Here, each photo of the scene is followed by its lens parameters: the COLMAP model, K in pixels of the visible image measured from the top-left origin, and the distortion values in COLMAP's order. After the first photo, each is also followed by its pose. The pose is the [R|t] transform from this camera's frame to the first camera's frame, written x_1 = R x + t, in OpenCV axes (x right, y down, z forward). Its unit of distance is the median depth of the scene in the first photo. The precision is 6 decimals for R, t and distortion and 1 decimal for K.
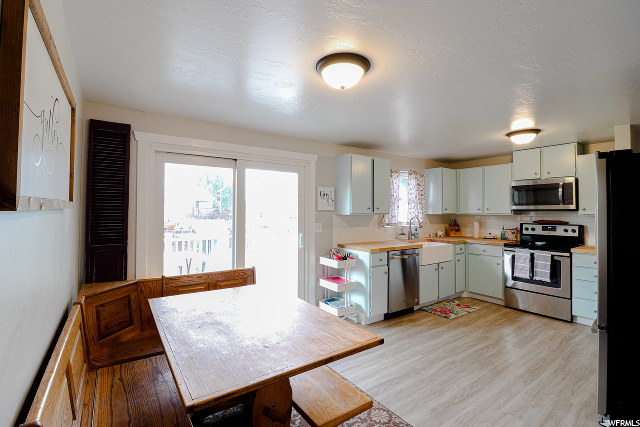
lens RADIAL K [[291.2, 0, 318.4], [0, 291.2, 205.2], [0, 0, 1]] dist [-0.001189, -0.000676]
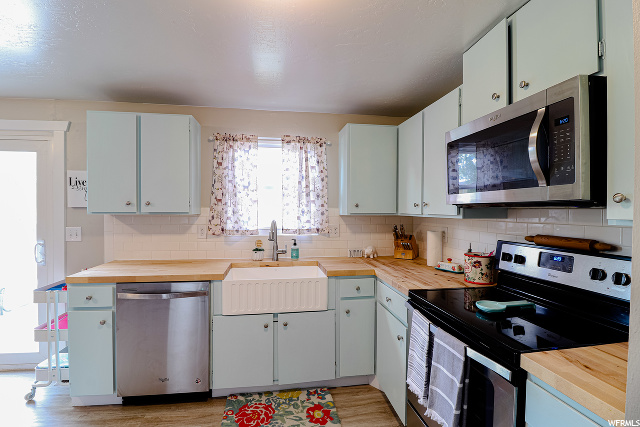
lens RADIAL K [[294.3, 0, 320.0], [0, 294.3, 213.5], [0, 0, 1]] dist [-0.001022, -0.000271]
pose [[0.897954, 0.006574, -0.440040, 0.683745], [0.006518, 0.999580, 0.028235, 0.014656], [0.440041, -0.028222, 0.897534, 0.575610]]
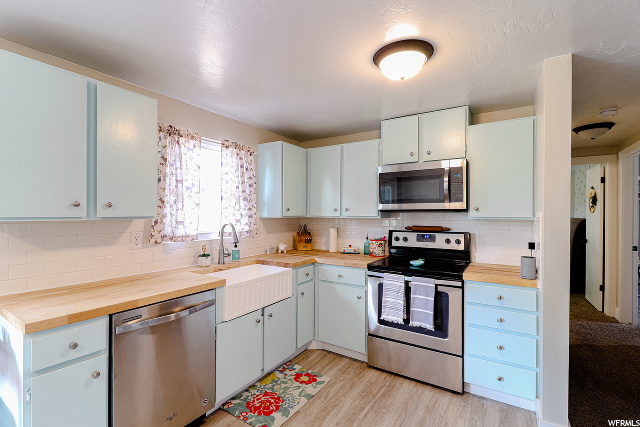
lens RADIAL K [[293.1, 0, 309.8], [0, 293.1, 214.8], [0, 0, 1]] dist [0.031348, -0.000047]
pose [[0.933360, -0.002300, 0.358934, 0.289963], [-0.006527, 0.999705, 0.023380, 0.011648], [-0.358882, -0.024165, 0.933070, 0.449849]]
